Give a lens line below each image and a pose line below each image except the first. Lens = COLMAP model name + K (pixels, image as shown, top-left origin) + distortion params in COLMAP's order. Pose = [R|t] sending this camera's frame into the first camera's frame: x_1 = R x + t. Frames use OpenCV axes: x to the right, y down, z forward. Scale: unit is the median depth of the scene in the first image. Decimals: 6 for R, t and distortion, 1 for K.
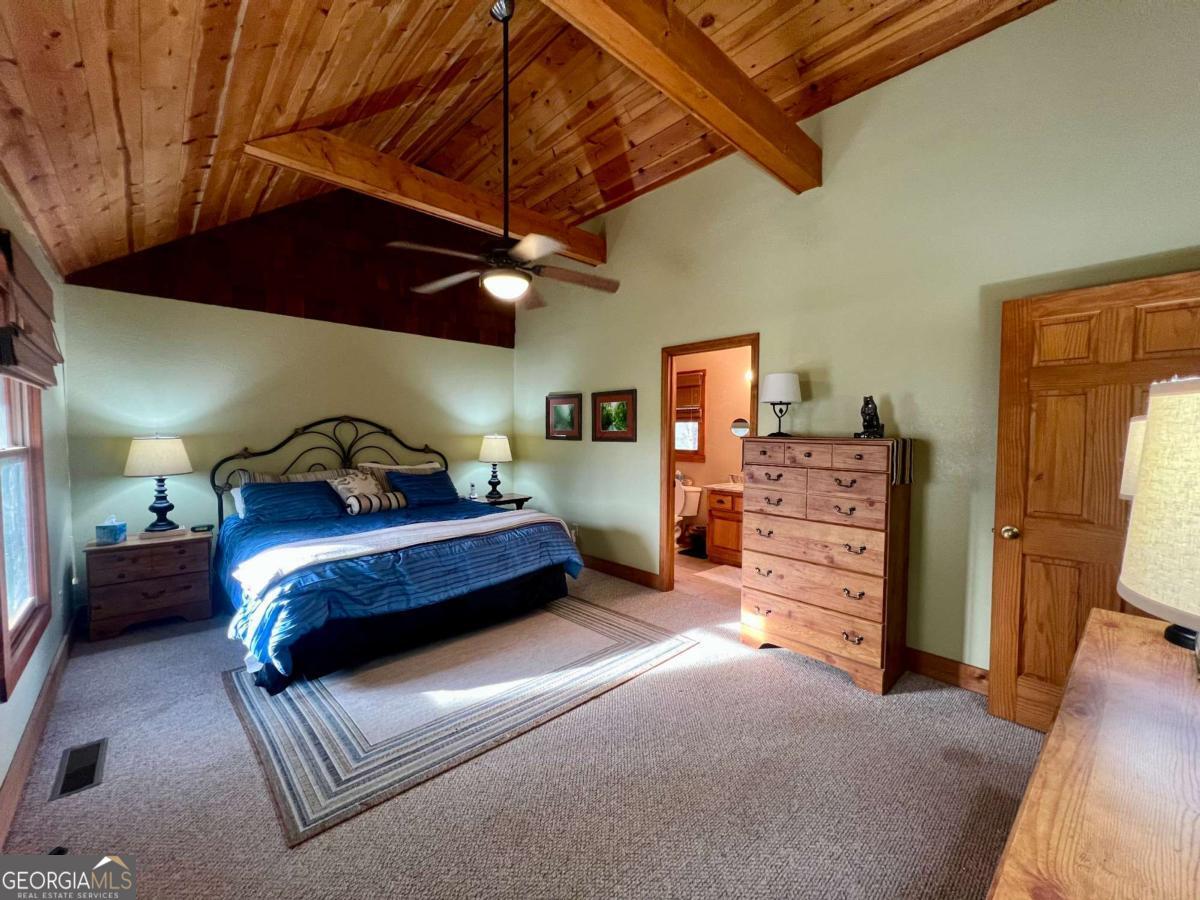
lens RADIAL K [[481.8, 0, 594.8], [0, 481.8, 461.0], [0, 0, 1]] dist [0.006073, 0.000676]
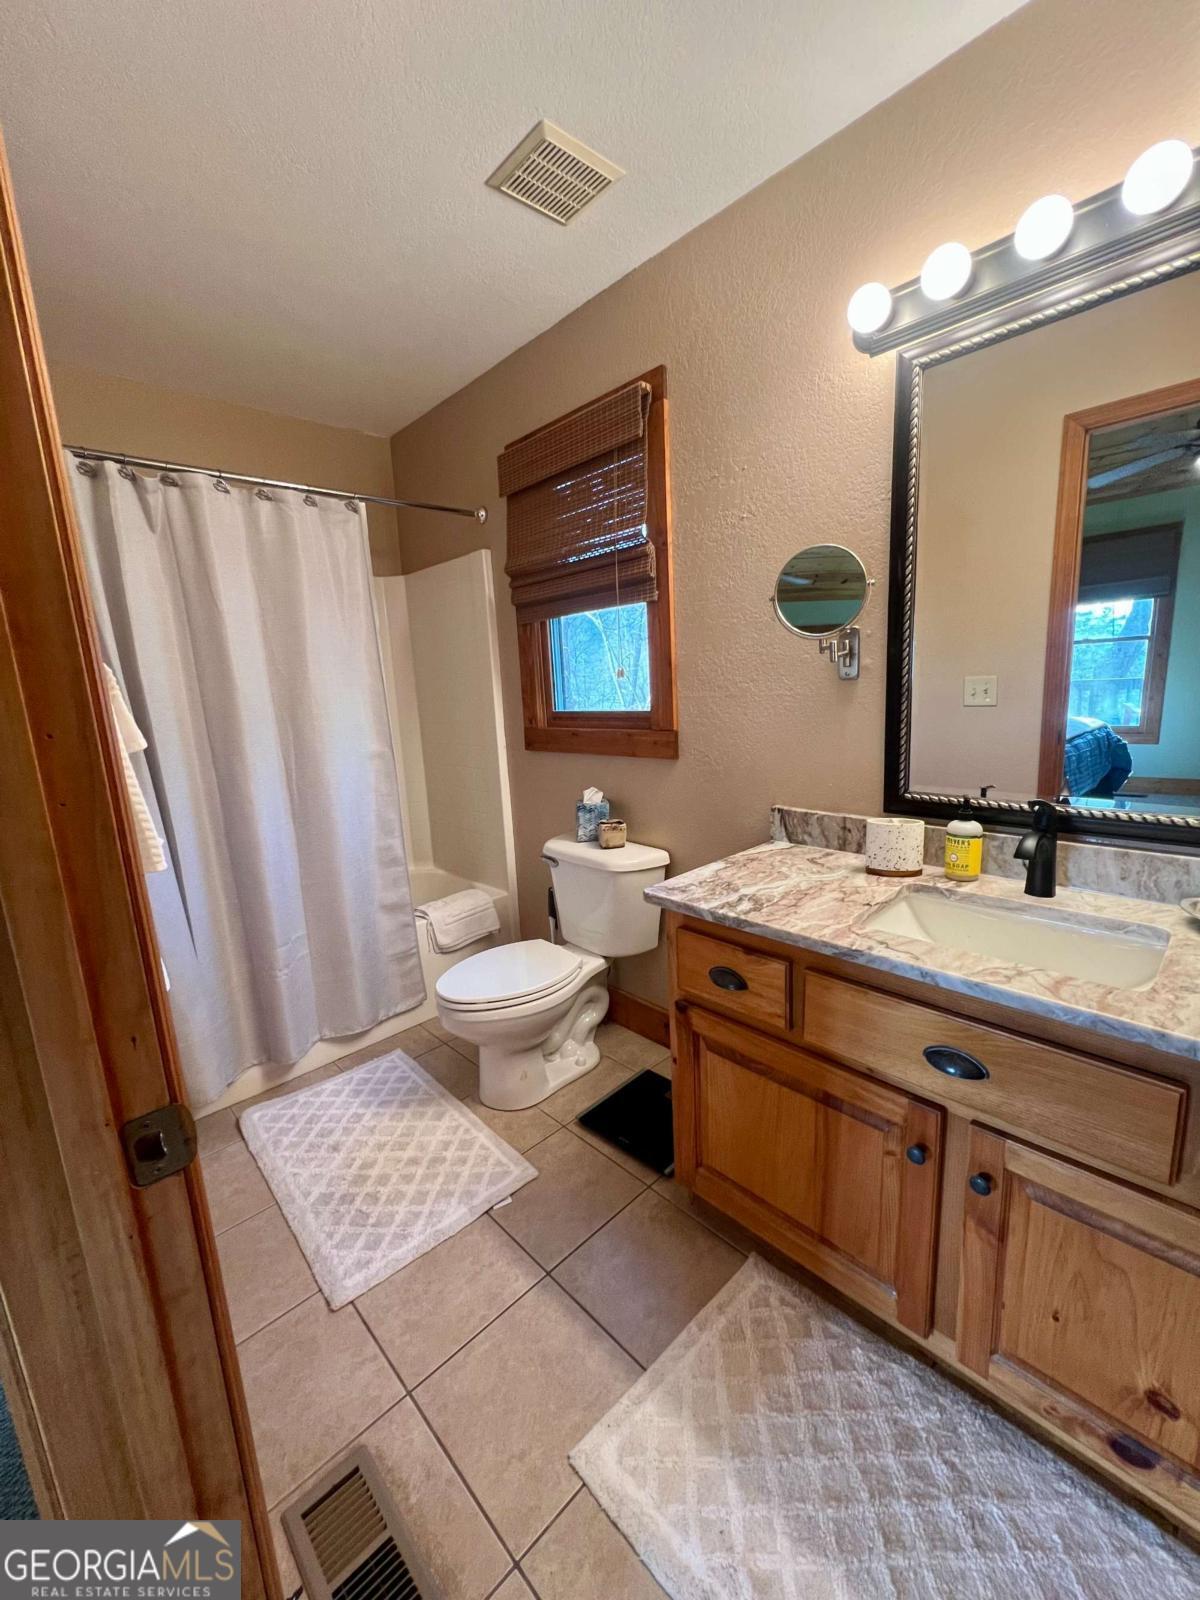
lens RADIAL K [[653.1, 0, 587.3], [0, 653.1, 802.3], [0, 0, 1]] dist [-0.003726, 0.000862]
pose [[0.998776, -0.048772, -0.008237, 0.229548], [0.049395, 0.992176, 0.114656, -0.020492], [0.002580, -0.114922, 0.993371, 0.817110]]
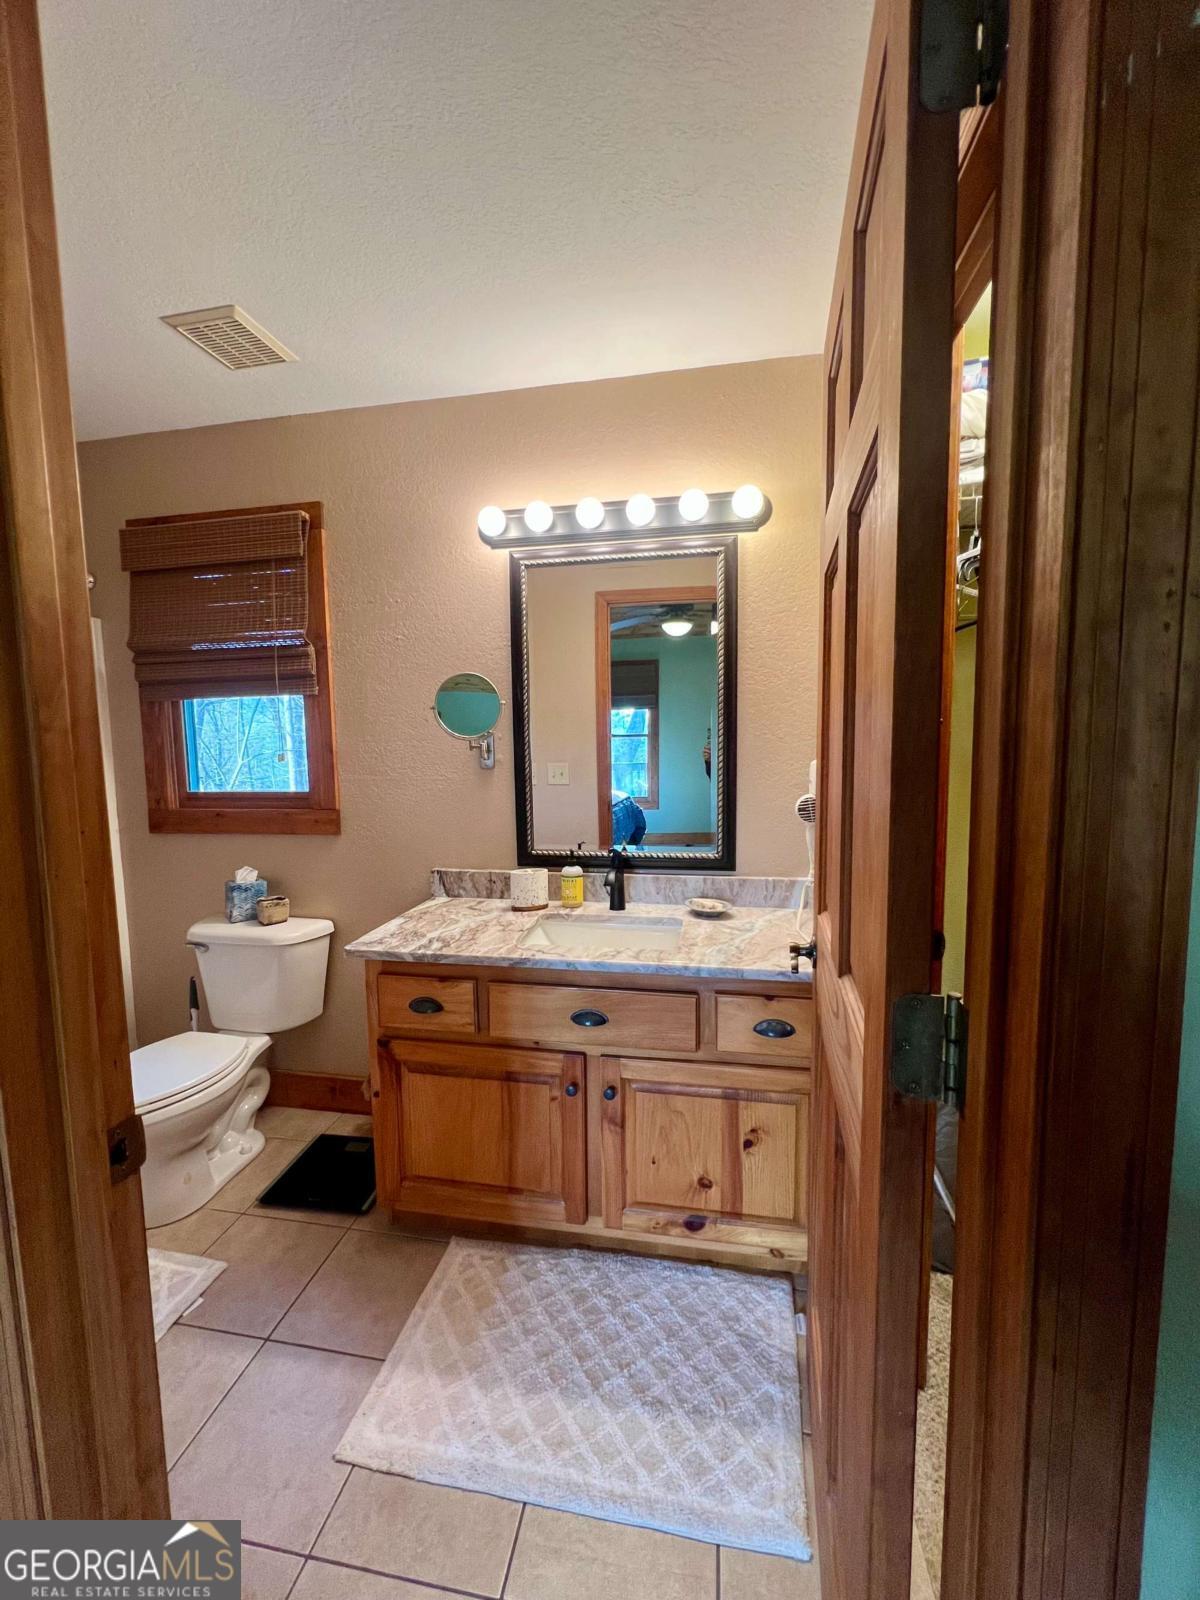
lens RADIAL K [[653.1, 0, 606.6], [0, 653.1, 803.2], [0, 0, 1]] dist [-0.003726, 0.000862]
pose [[0.801076, -0.067006, 0.594800, 0.157880], [0.054047, 0.997752, 0.039610, -0.028158], [-0.596117, 0.000416, 0.802897, 0.744434]]
